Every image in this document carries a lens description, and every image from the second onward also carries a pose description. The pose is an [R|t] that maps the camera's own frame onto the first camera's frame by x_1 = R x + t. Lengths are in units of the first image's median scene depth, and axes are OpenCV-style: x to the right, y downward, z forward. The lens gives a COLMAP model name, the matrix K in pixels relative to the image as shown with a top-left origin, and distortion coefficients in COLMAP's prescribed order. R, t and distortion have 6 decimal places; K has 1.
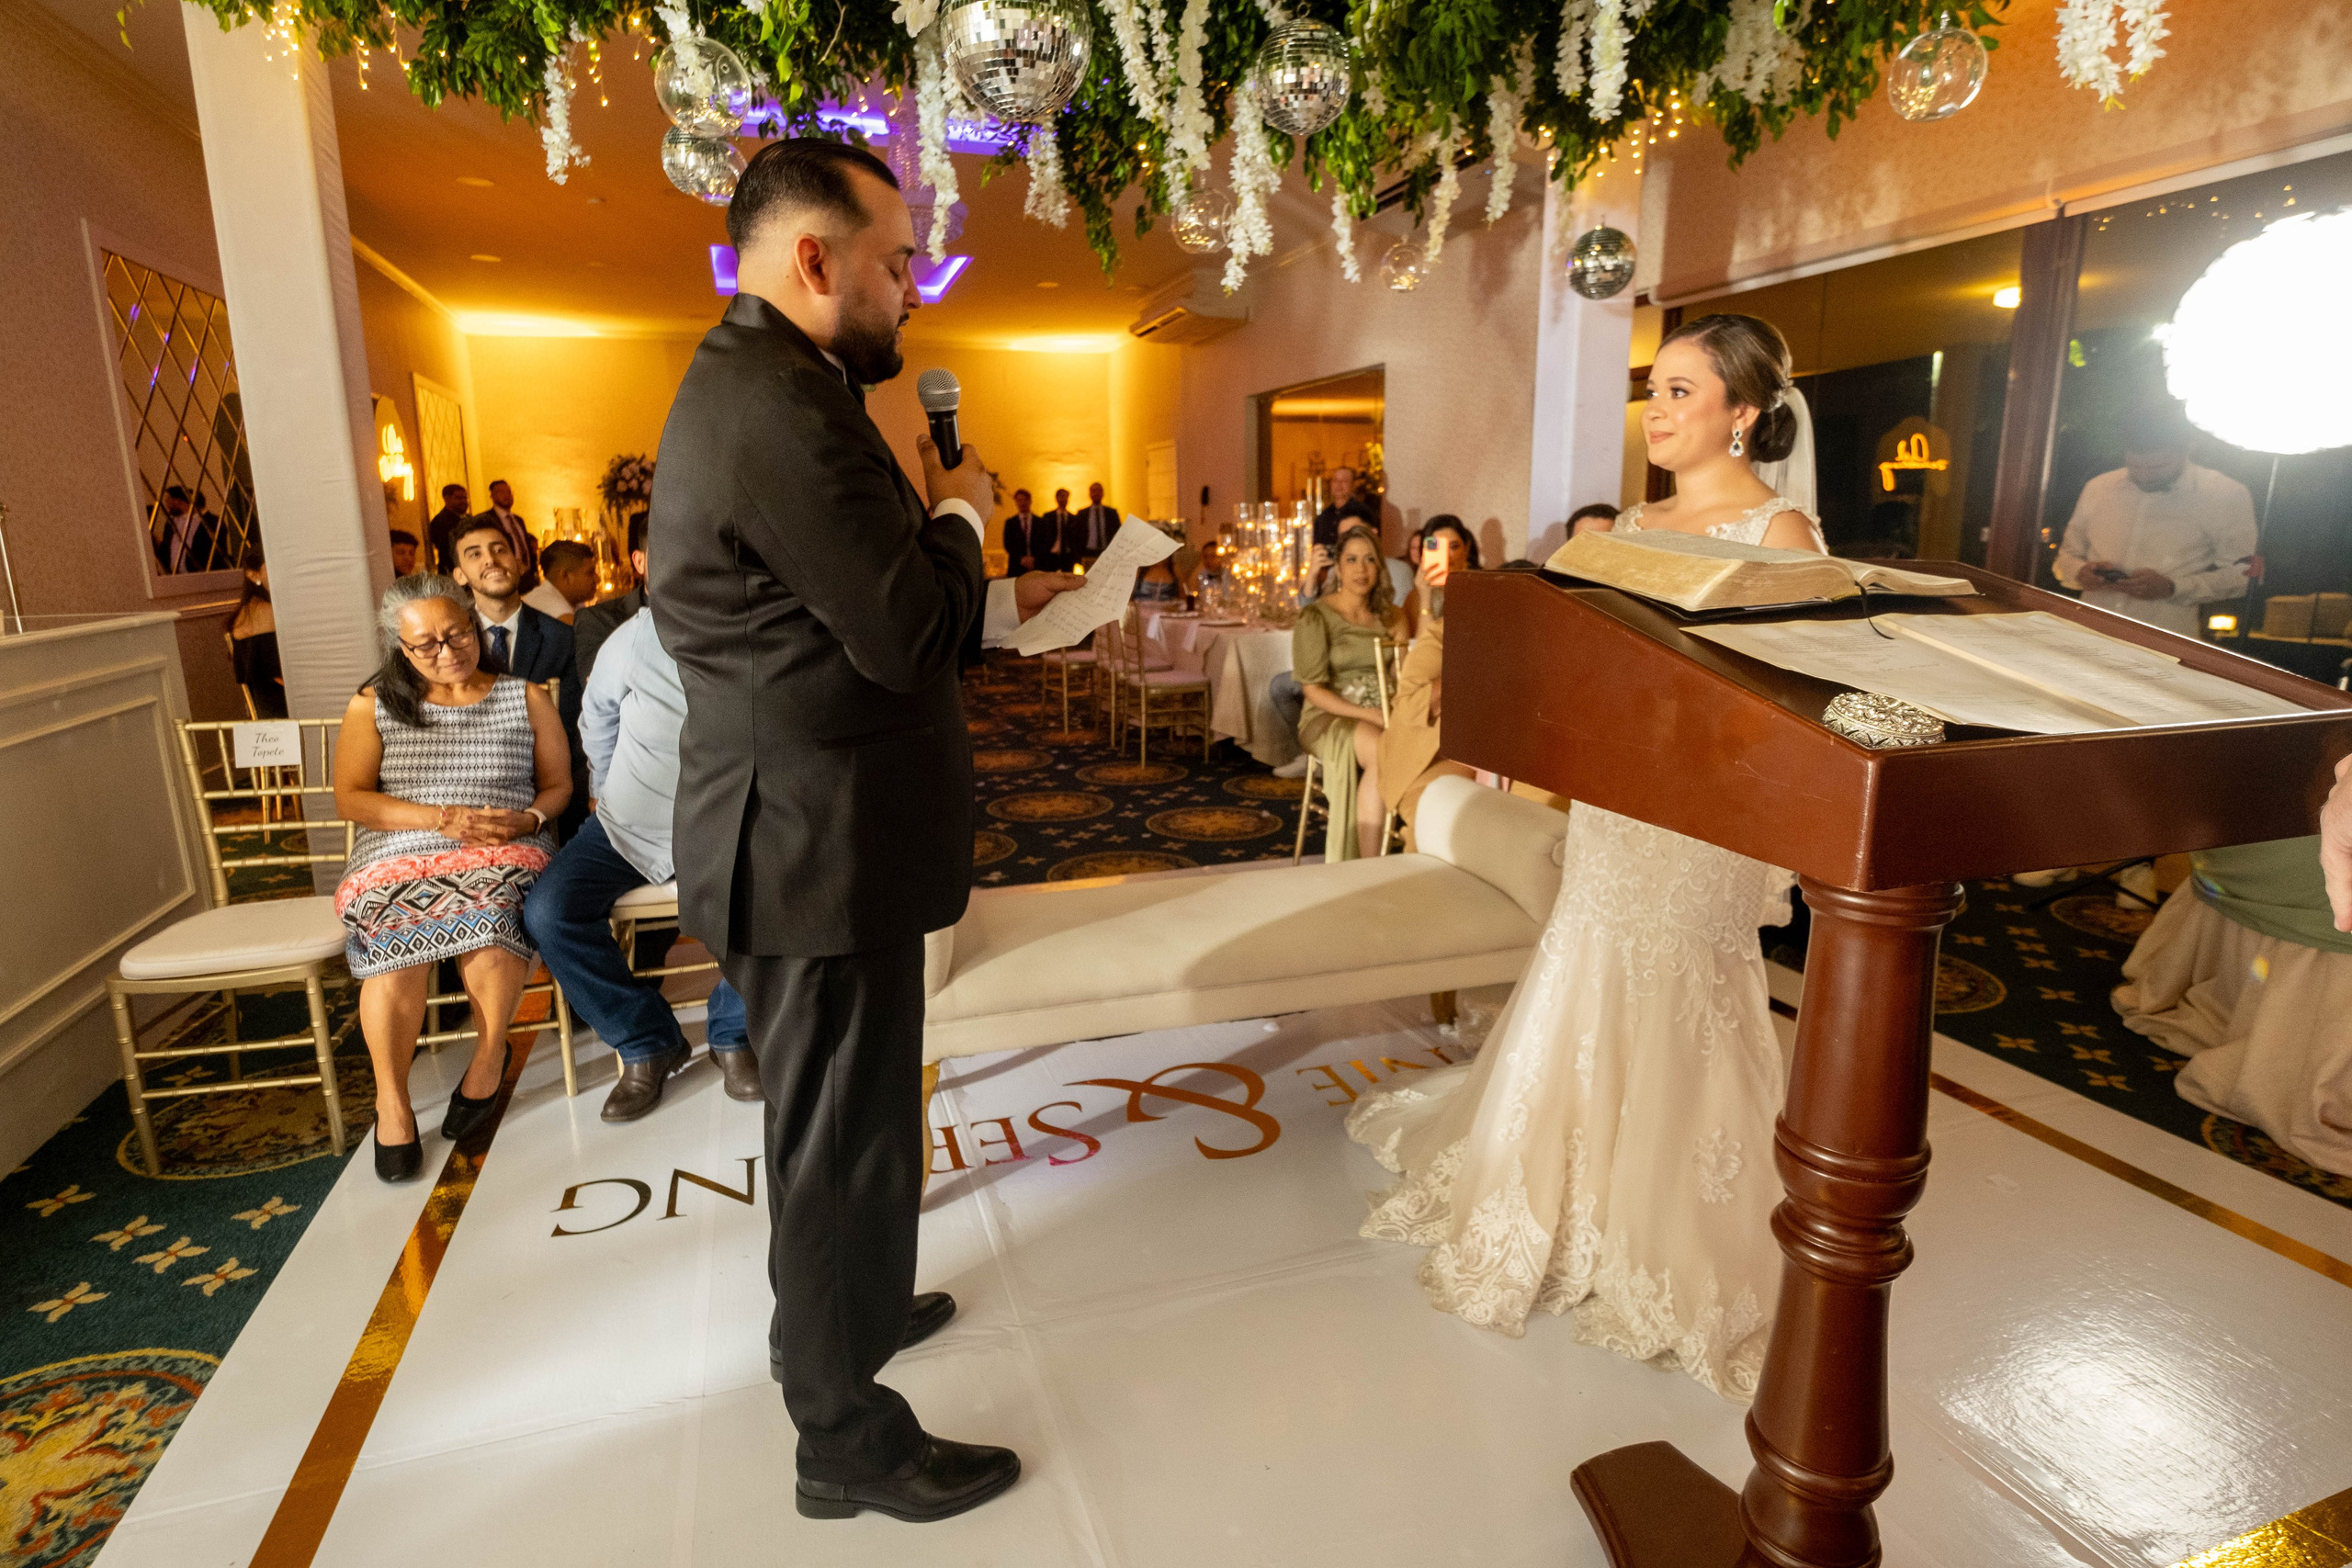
lens RADIAL K [[1215.4, 0, 1169.7], [0, 1215.4, 776.1], [0, 0, 1]] dist [-0.002946, 0.000996]
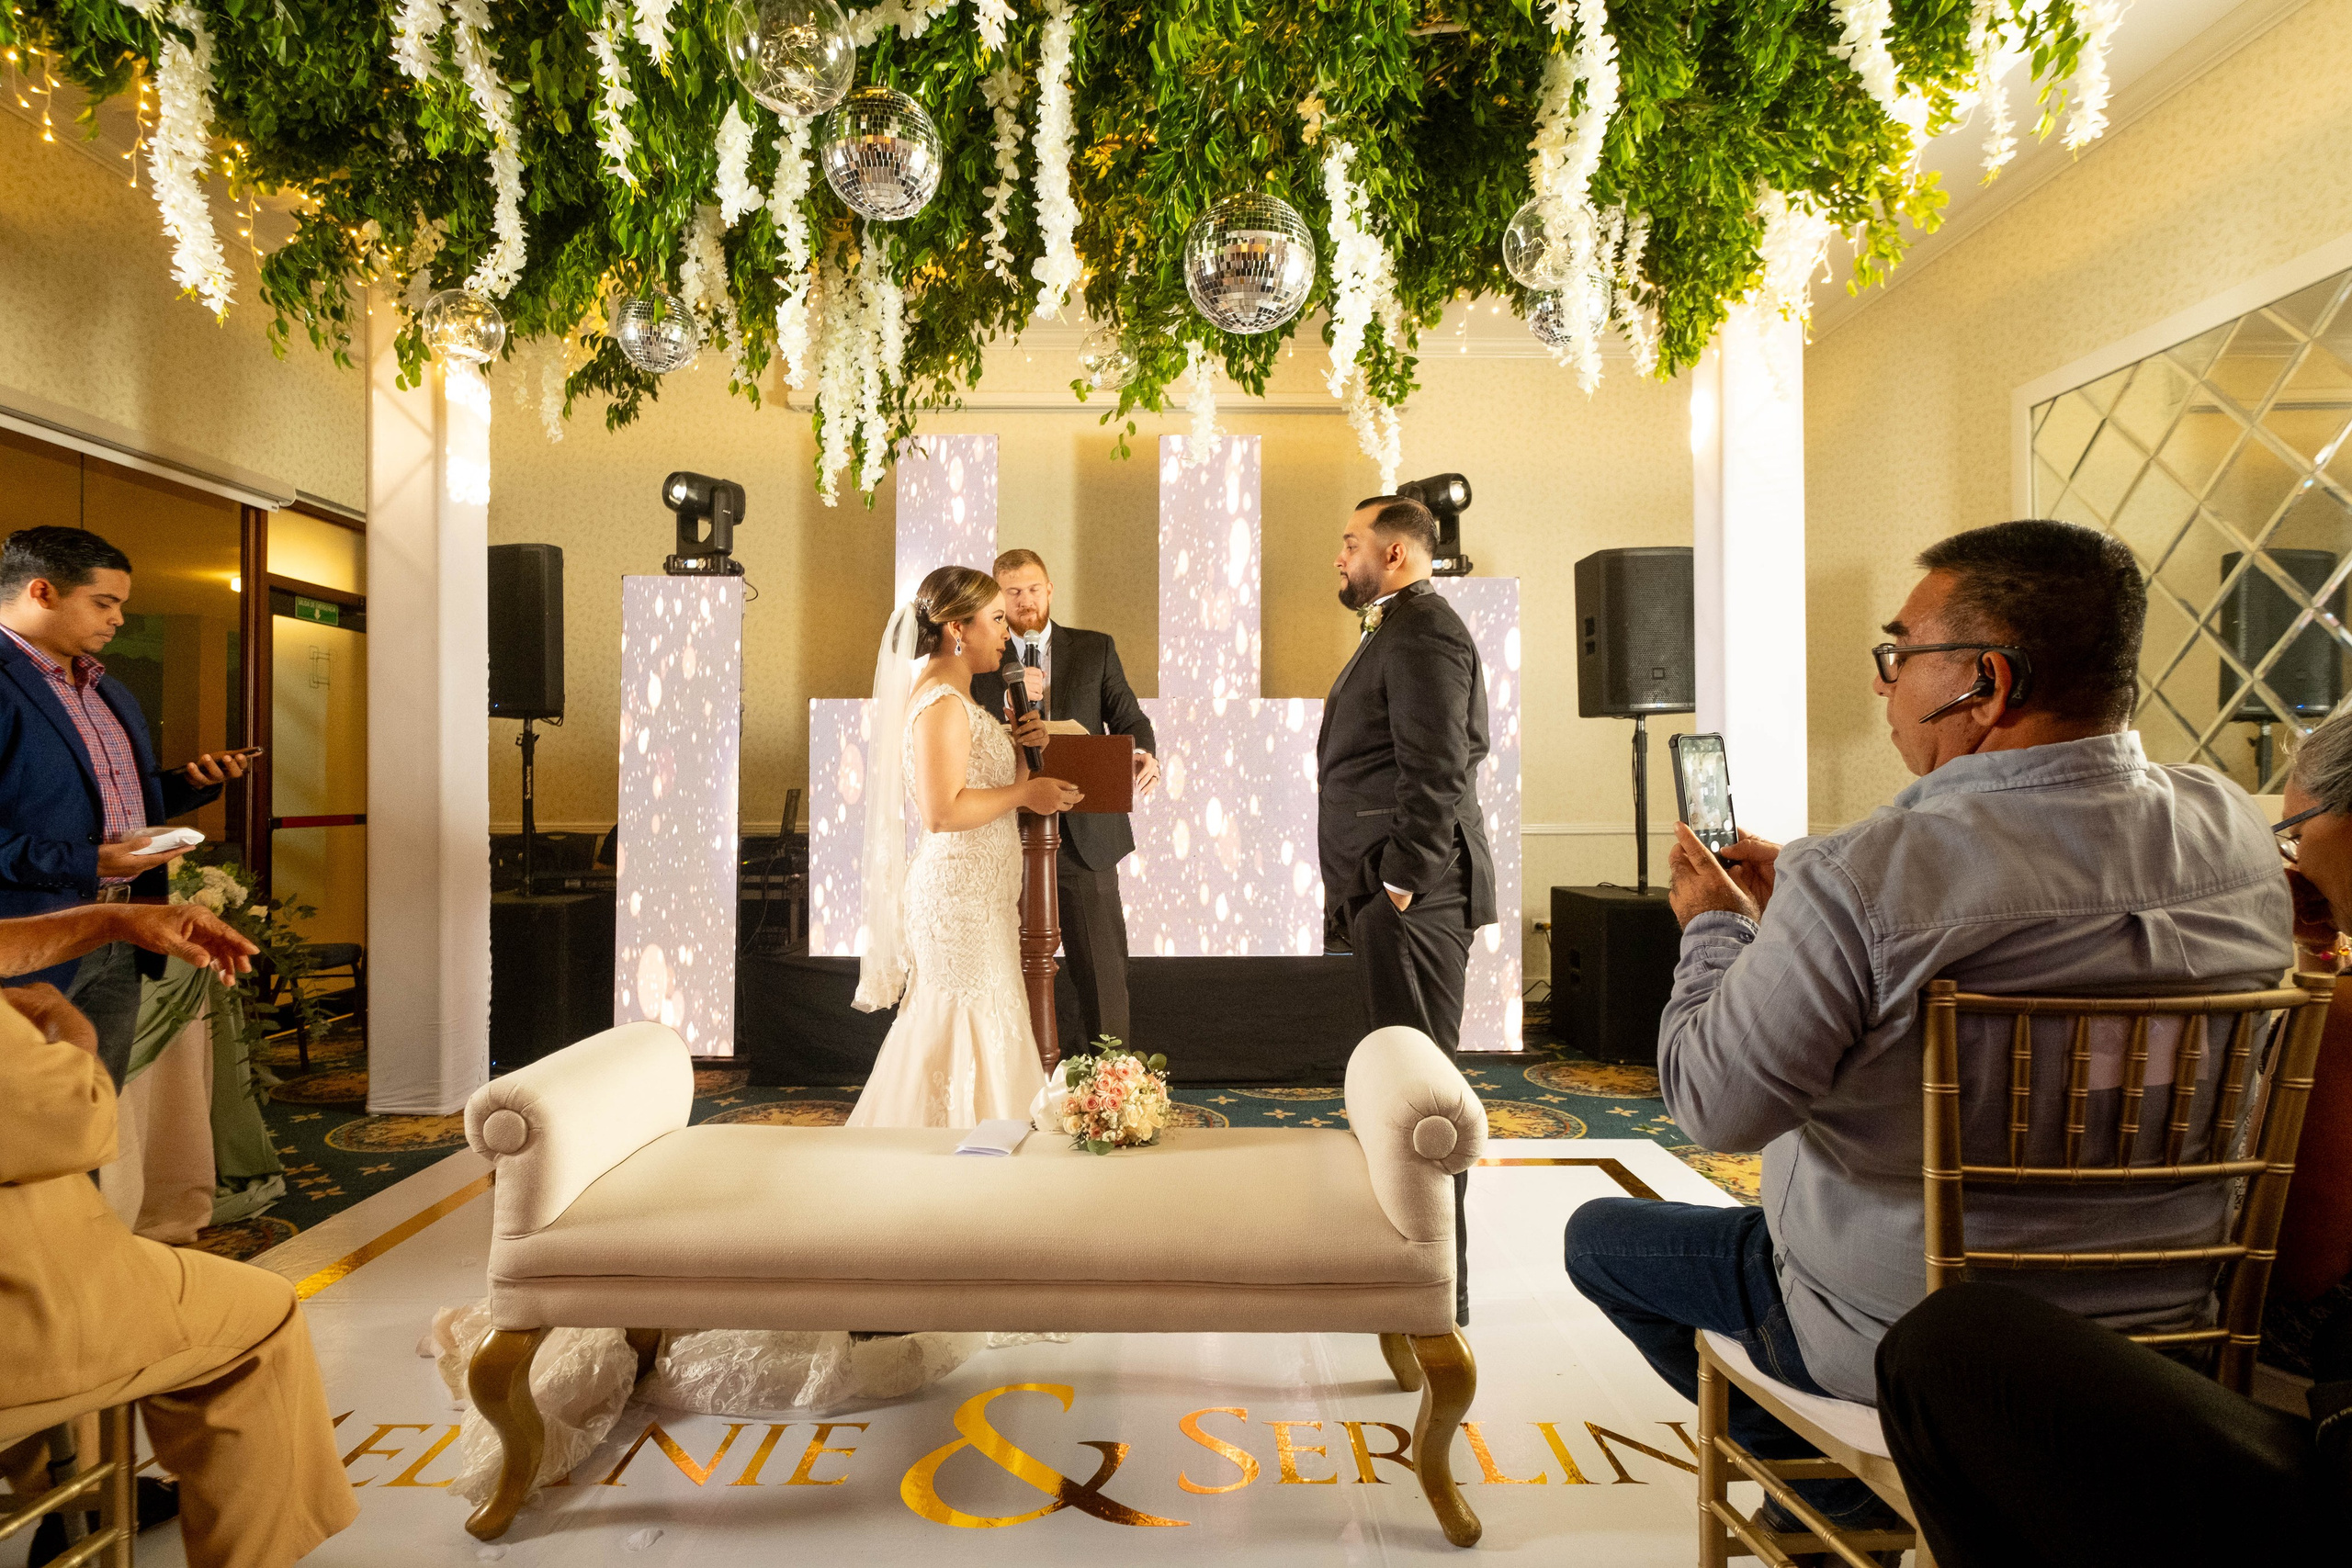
lens RADIAL K [[1254.4, 0, 1171.3], [0, 1254.4, 775.3], [0, 0, 1]] dist [0.002917, 0.002017]
pose [[-0.951461, 0.015177, 0.307396, -0.237638], [0.074529, 0.980418, 0.182278, -0.207295], [-0.298610, 0.196341, -0.933961, 1.278582]]
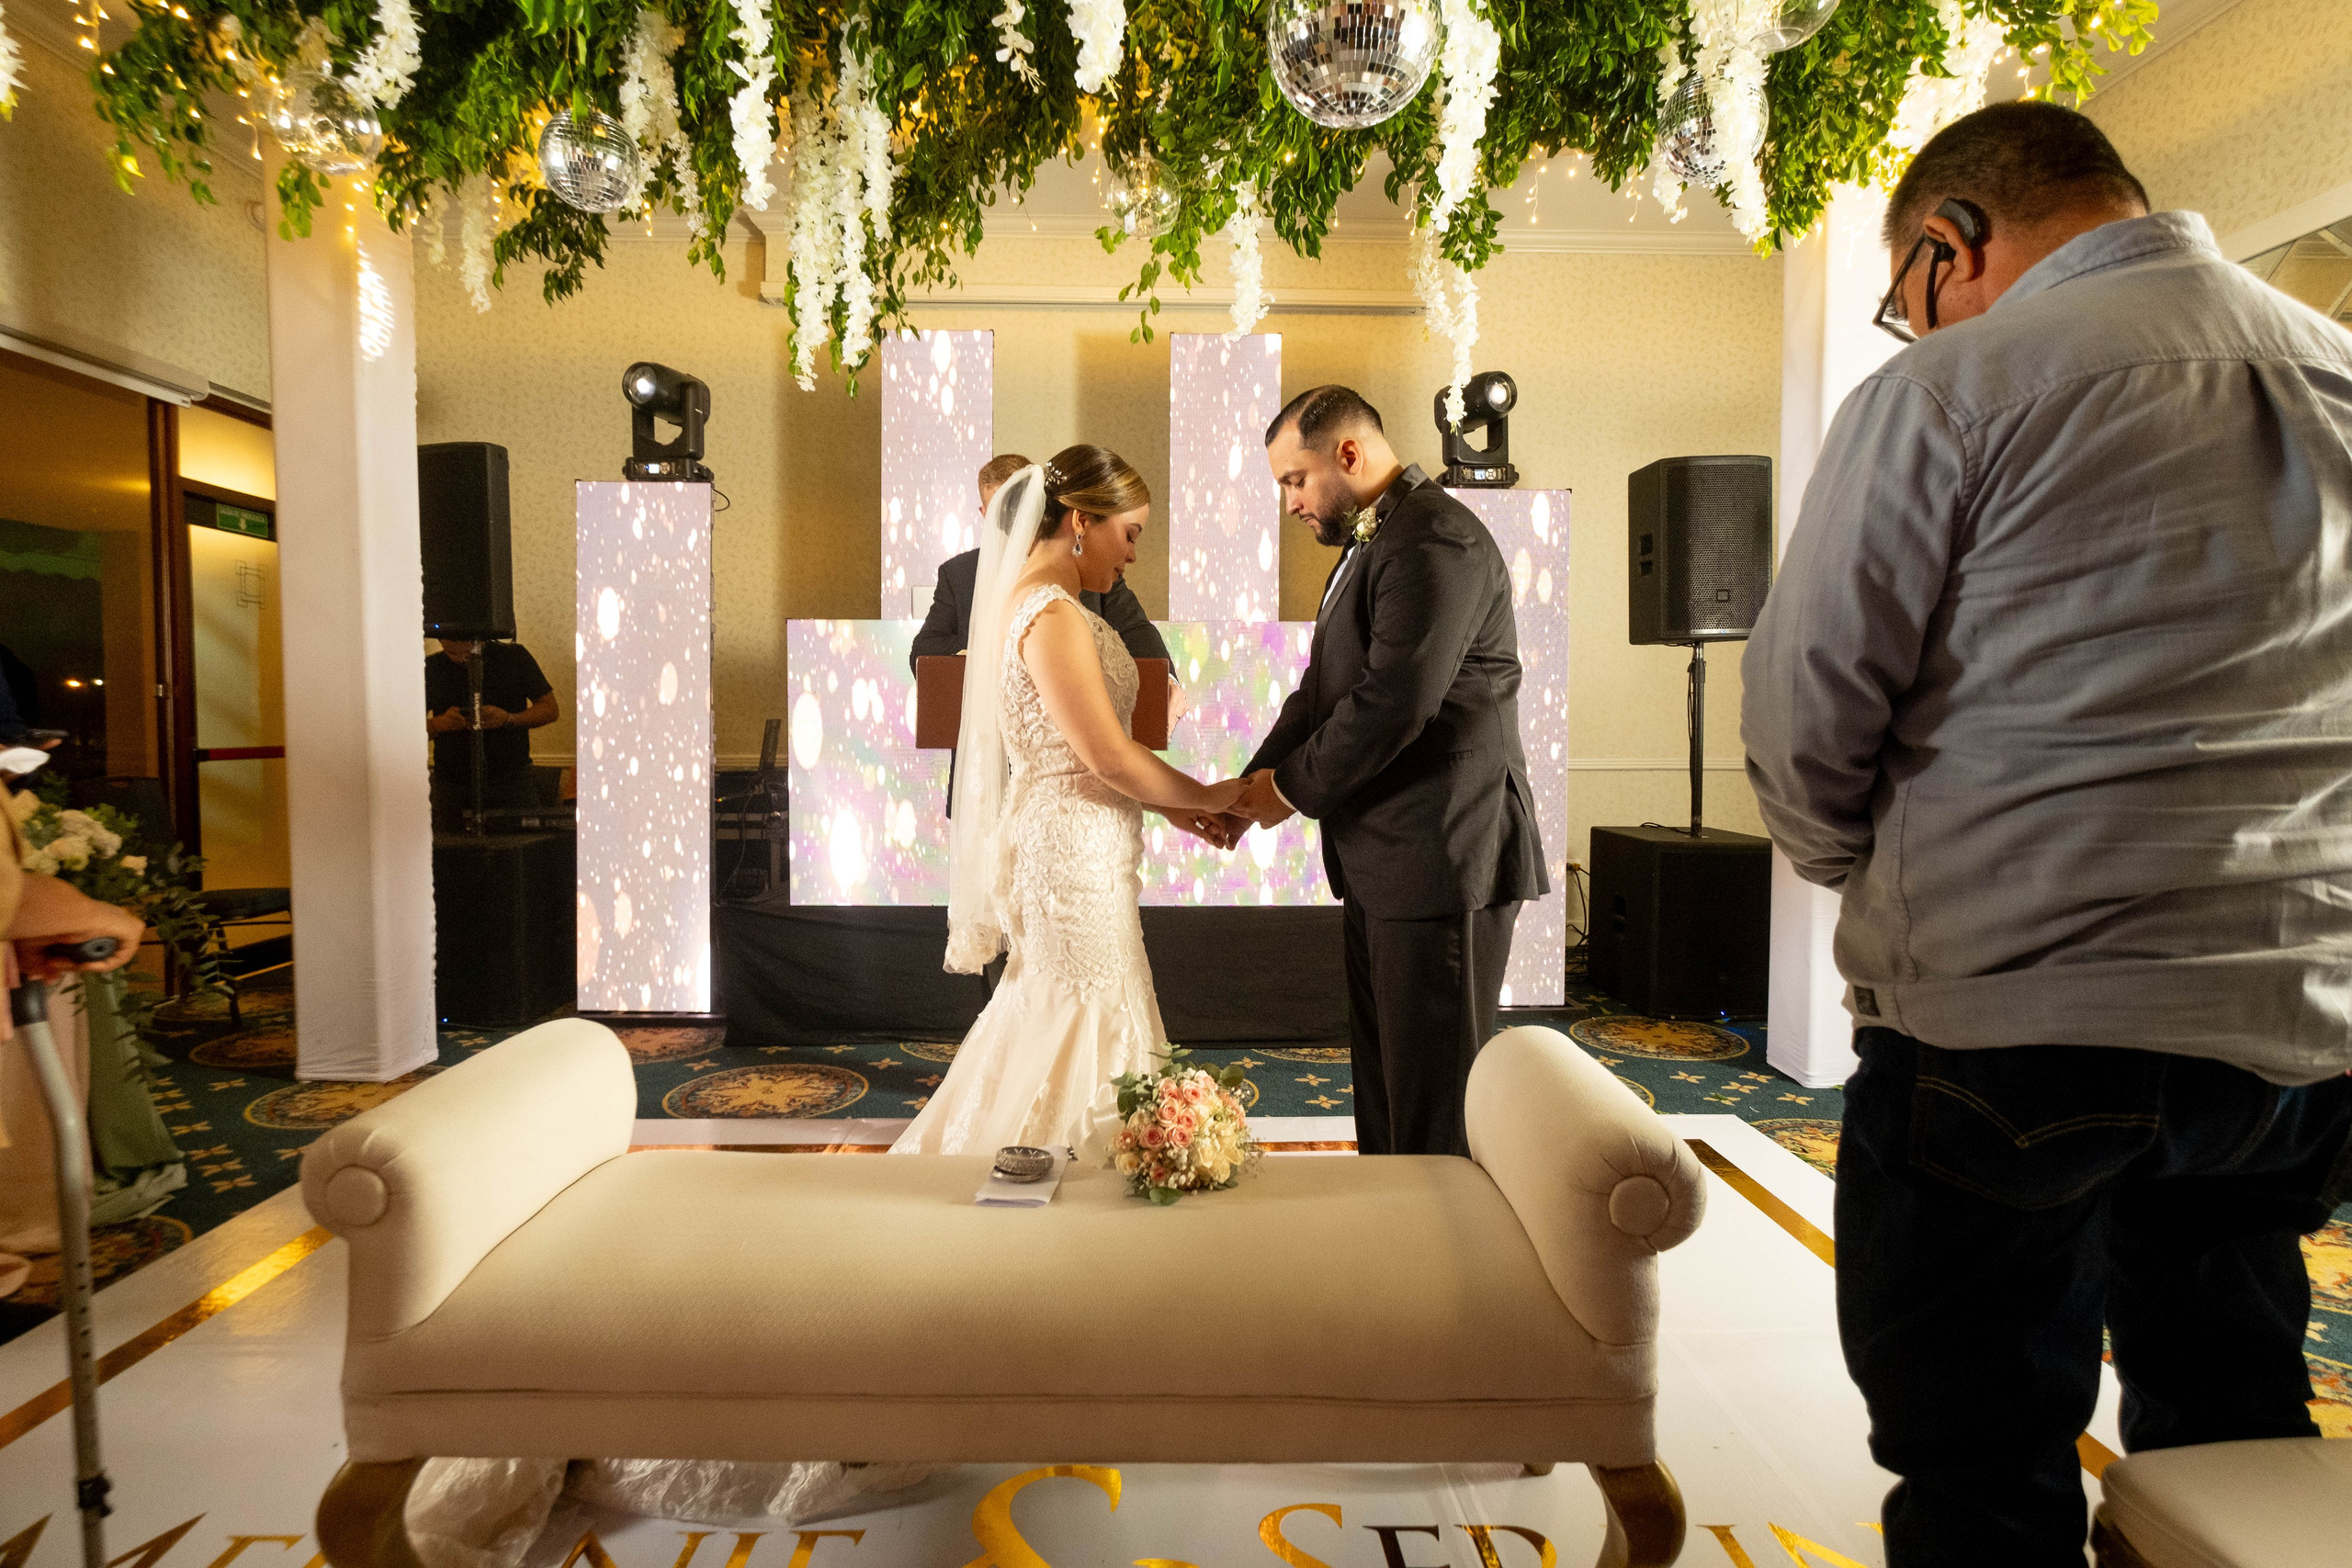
lens RADIAL K [[1232.4, 0, 1171.7], [0, 1232.4, 775.6], [0, 0, 1]] dist [0.002035, 0.001048]
pose [[-0.956021, -0.005193, 0.293252, -0.151597], [0.067910, 0.968754, 0.238545, -0.181340], [-0.285328, 0.247969, -0.925797, 1.141193]]
